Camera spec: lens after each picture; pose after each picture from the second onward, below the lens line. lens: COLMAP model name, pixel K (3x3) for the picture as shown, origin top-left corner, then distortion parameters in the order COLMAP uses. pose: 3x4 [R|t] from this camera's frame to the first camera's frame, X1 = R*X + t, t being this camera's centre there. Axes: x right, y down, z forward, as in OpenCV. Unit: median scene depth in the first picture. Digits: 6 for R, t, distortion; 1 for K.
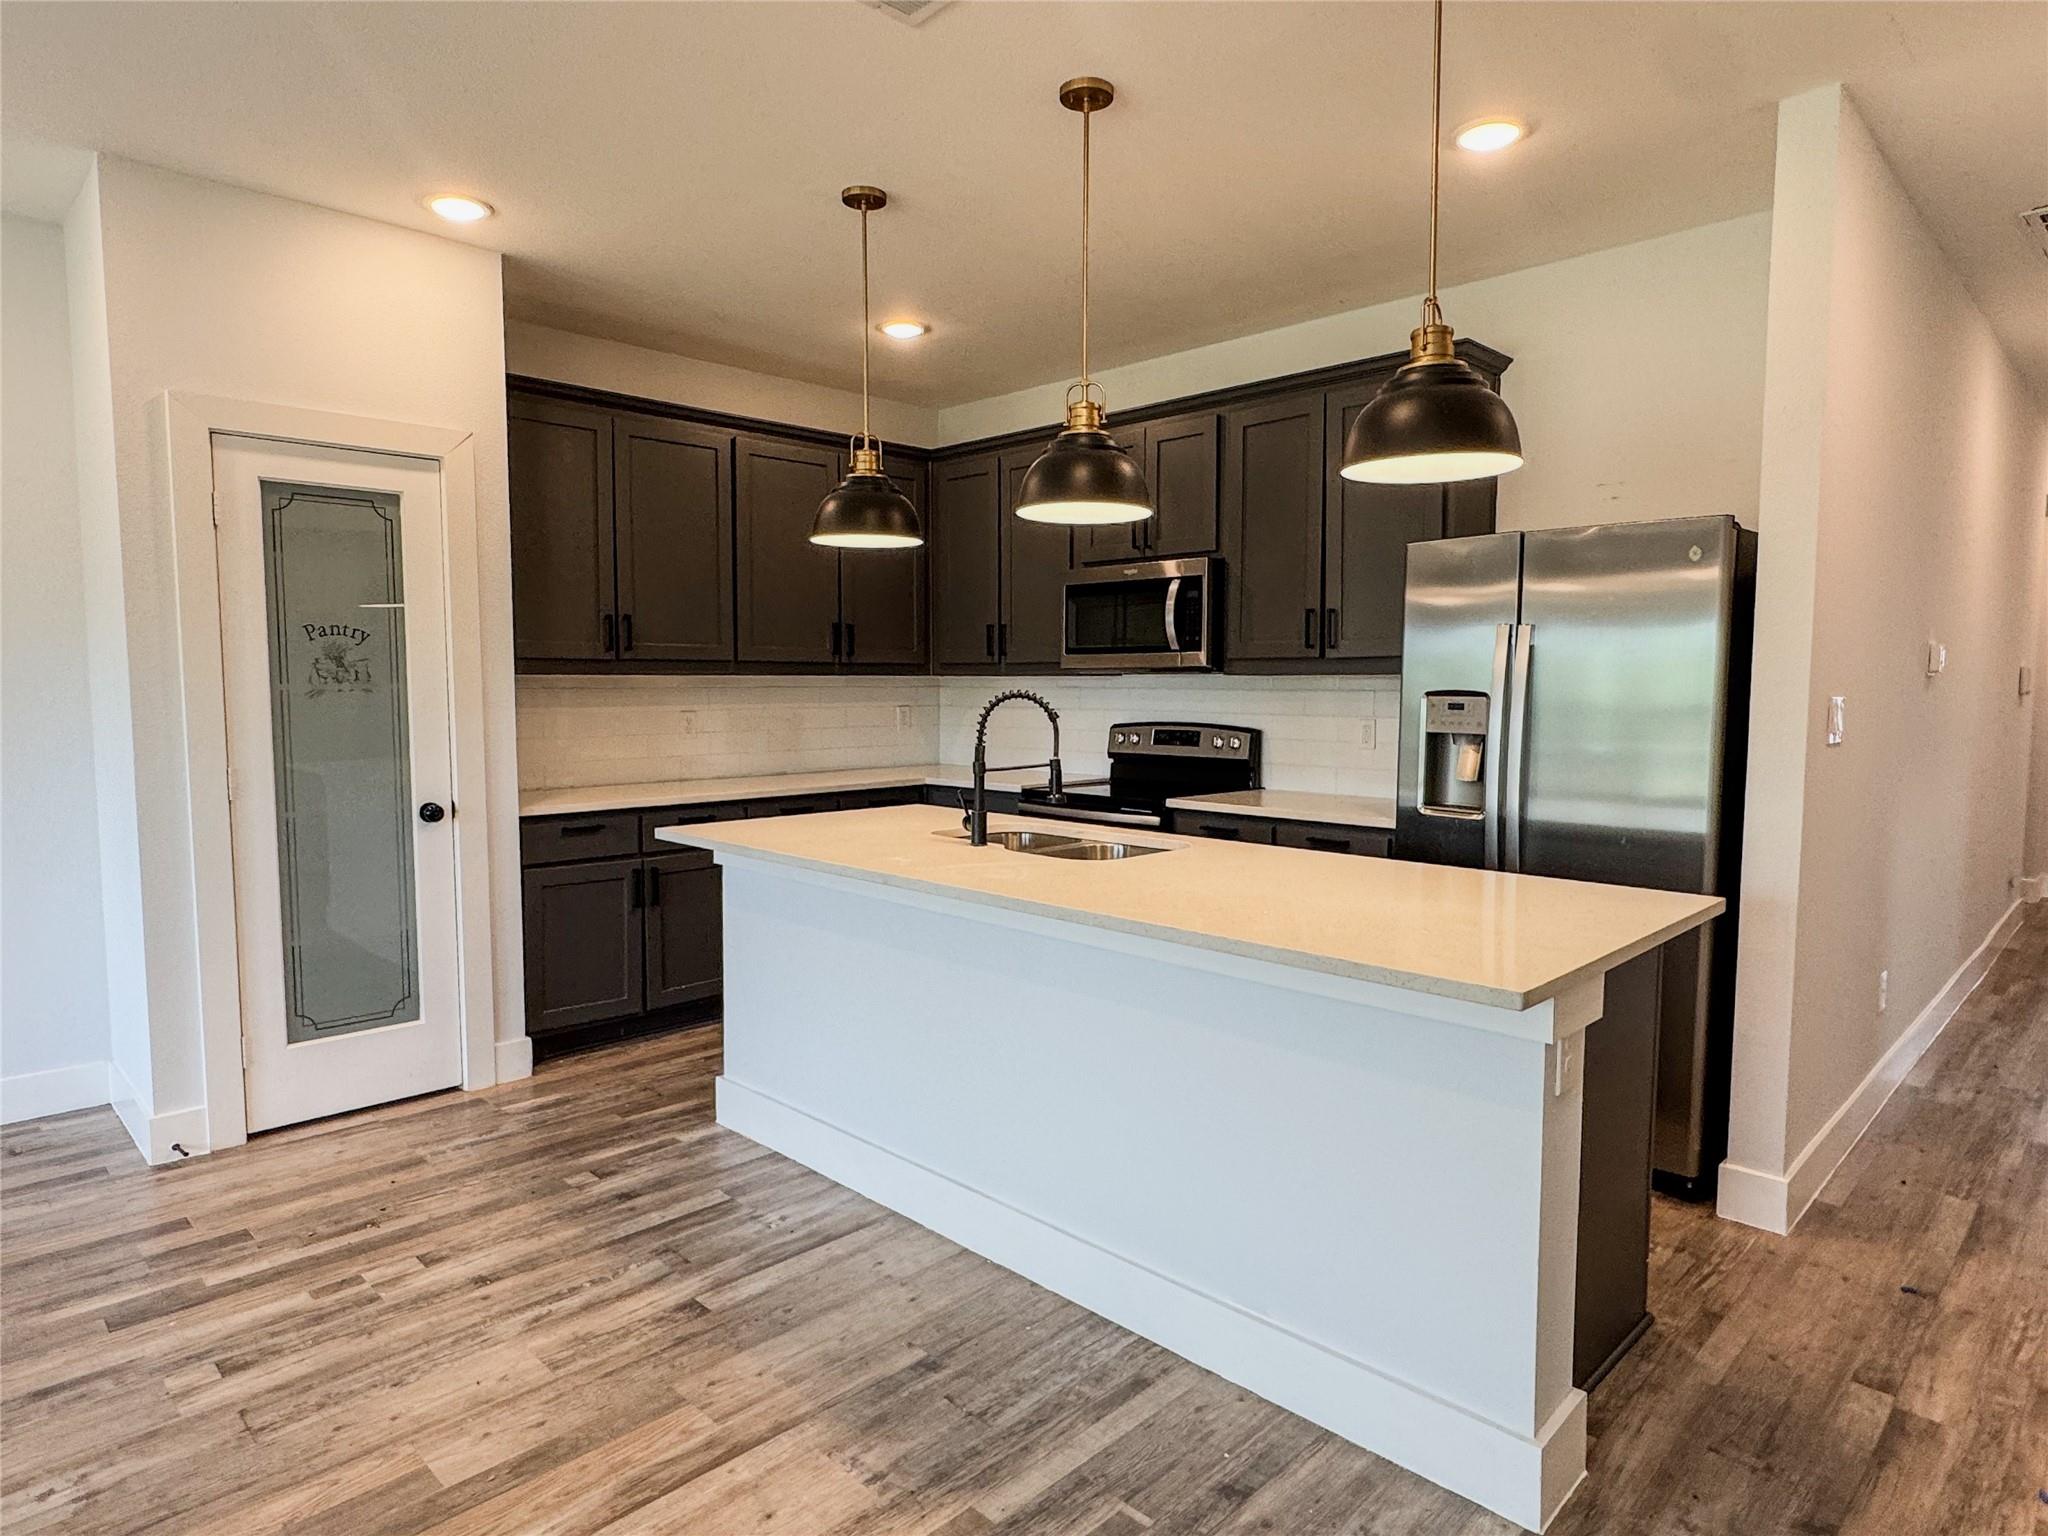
lens RADIAL K [[1191.6, 0, 1024.0], [0, 1191.6, 768.0], [0, 0, 1]] dist [-0.002005, -0.000549]
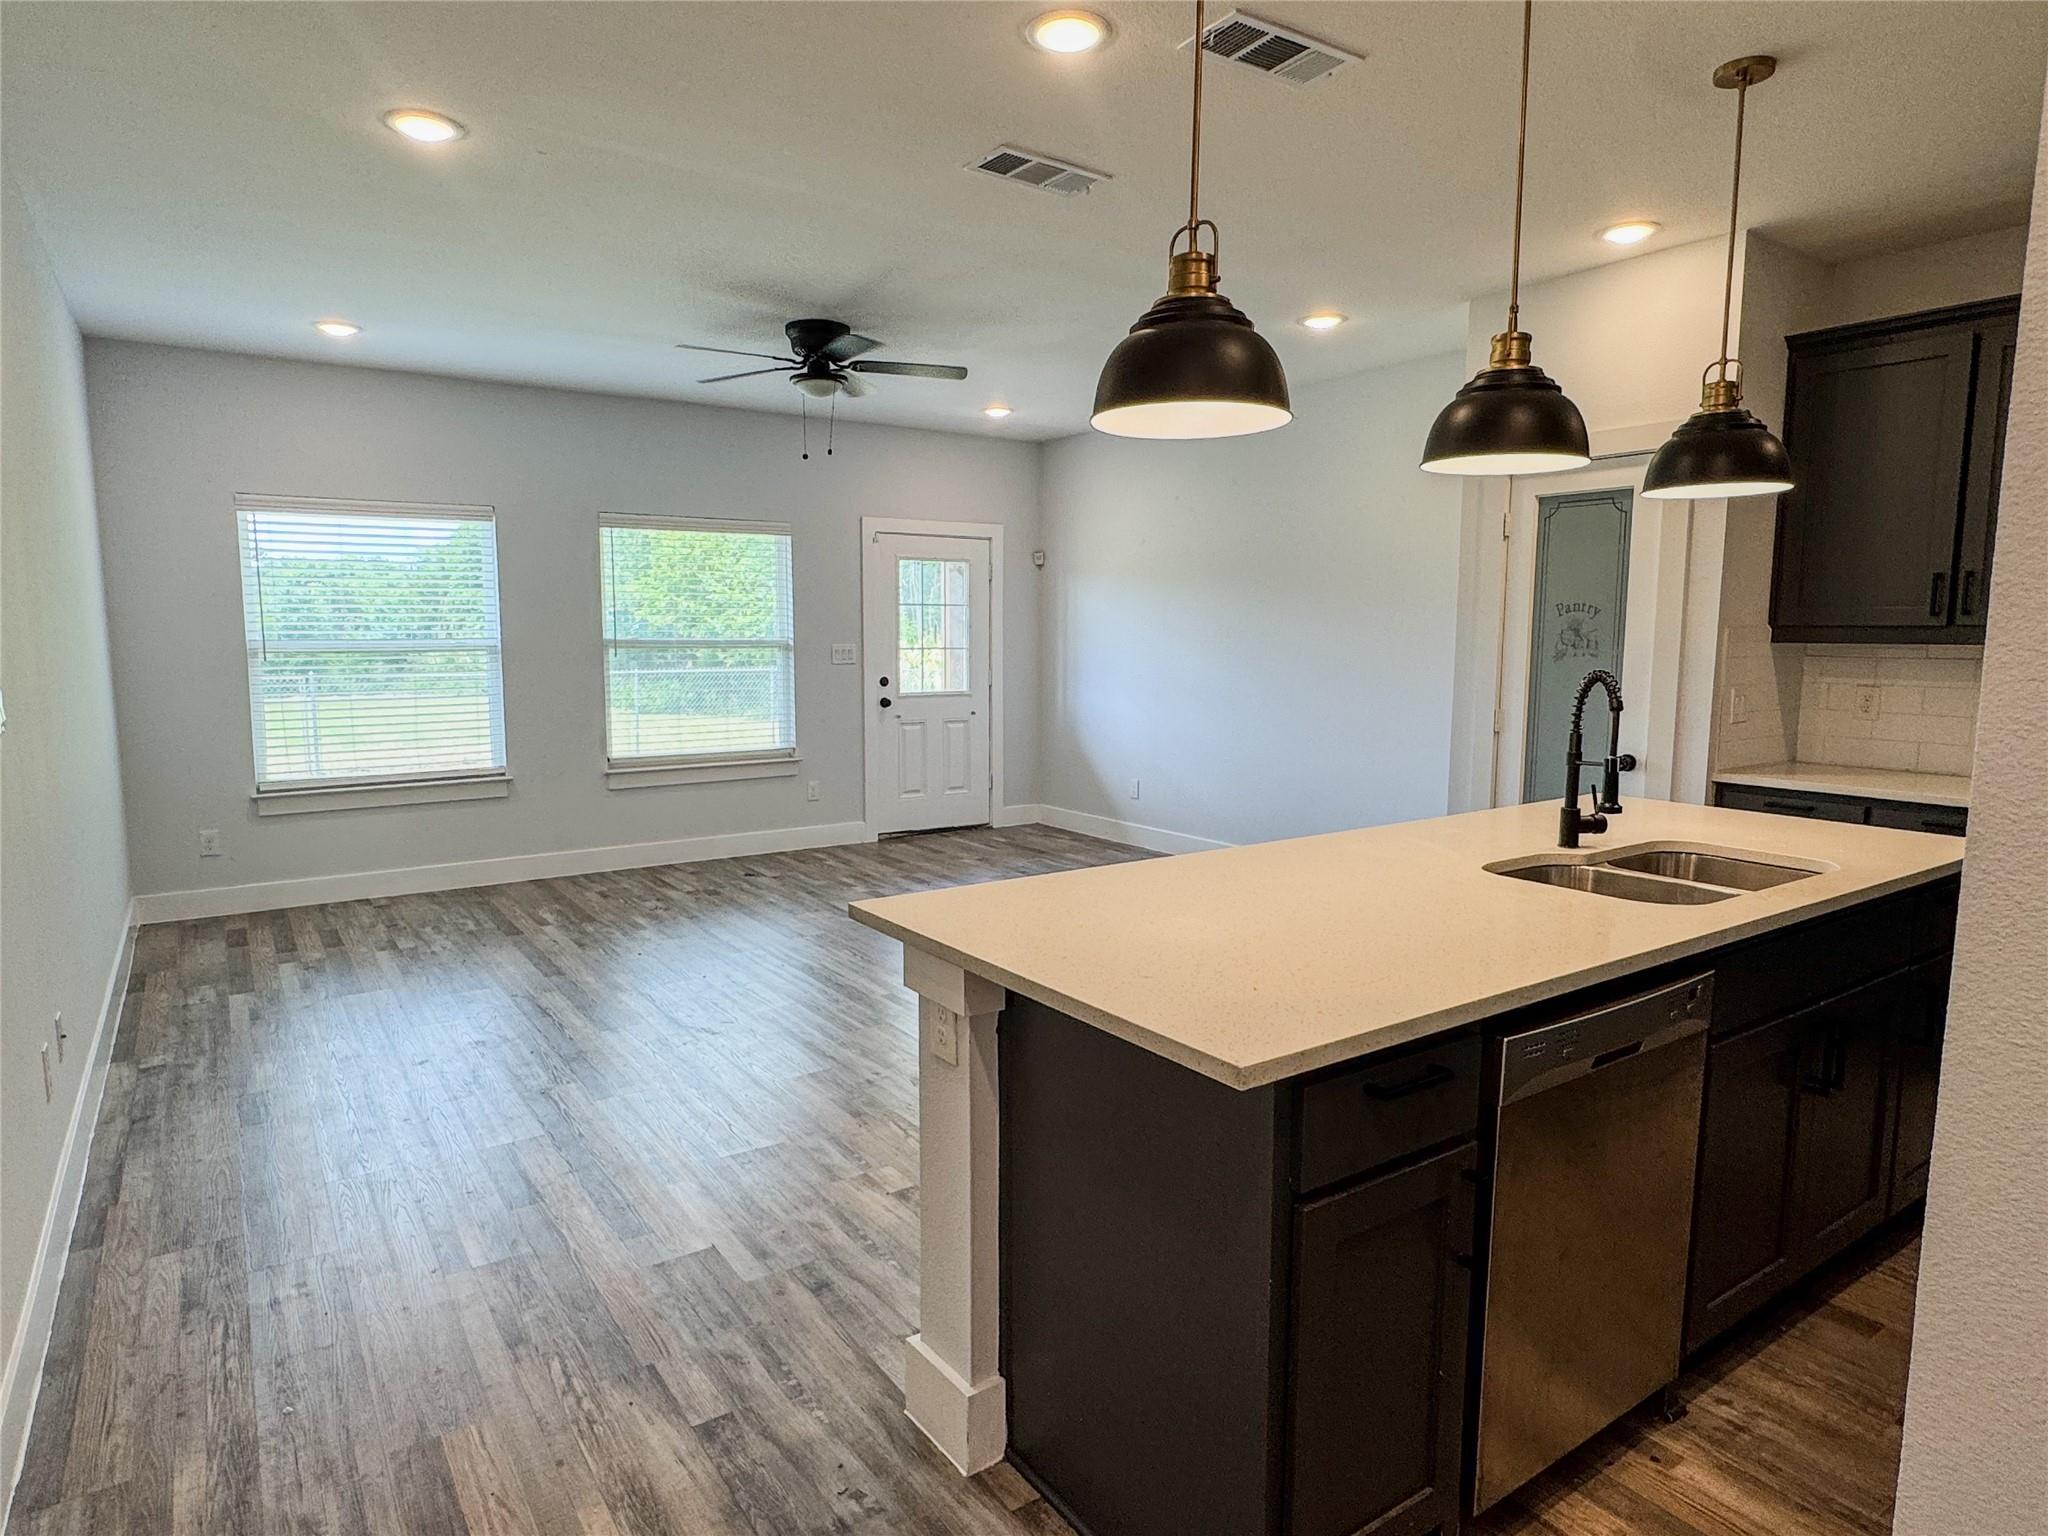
lens RADIAL K [[1191.6, 0, 1024.0], [0, 1191.6, 768.0], [0, 0, 1]] dist [-0.002005, -0.000549]
pose [[-0.186103, 0.112695, -0.976046, 0.769333], [-0.074227, 0.988949, 0.128338, -0.065039], [0.979722, 0.096334, -0.175681, 0.659063]]
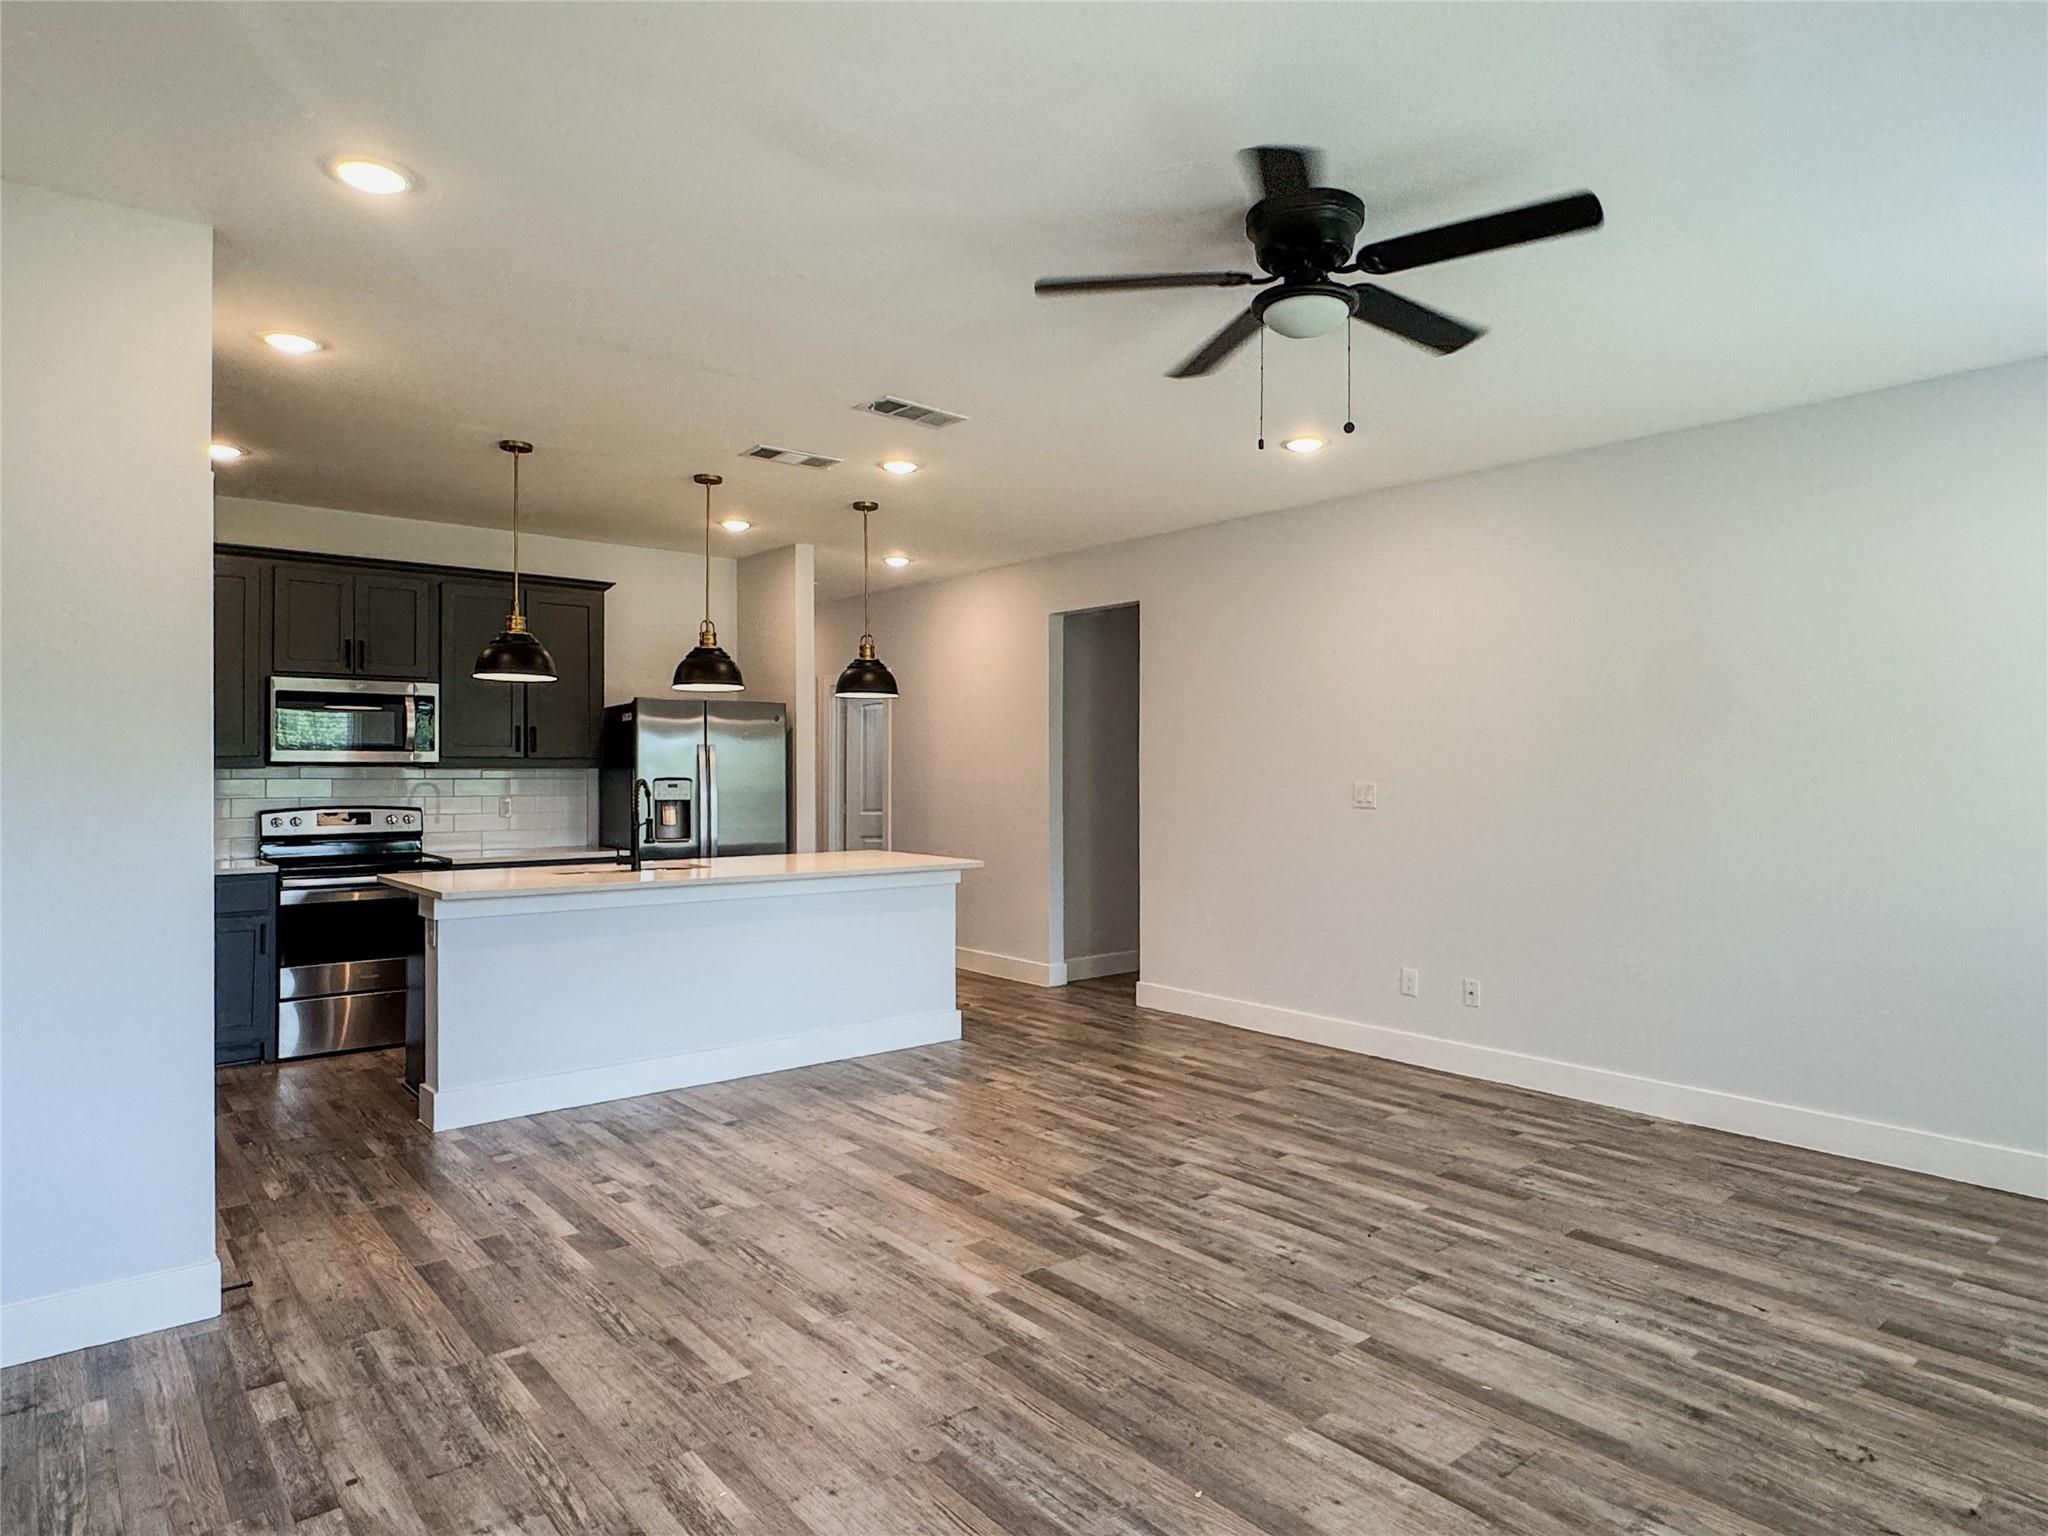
lens RADIAL K [[1191.6, 0, 1024.0], [0, 1191.6, 768.0], [0, 0, 1]] dist [-0.002005, -0.000549]
pose [[0.090148, -0.001258, 0.995928, -1.444984], [0.071651, 0.997416, -0.005226, -0.028981], [-0.993348, 0.071830, 0.090006, 0.257208]]
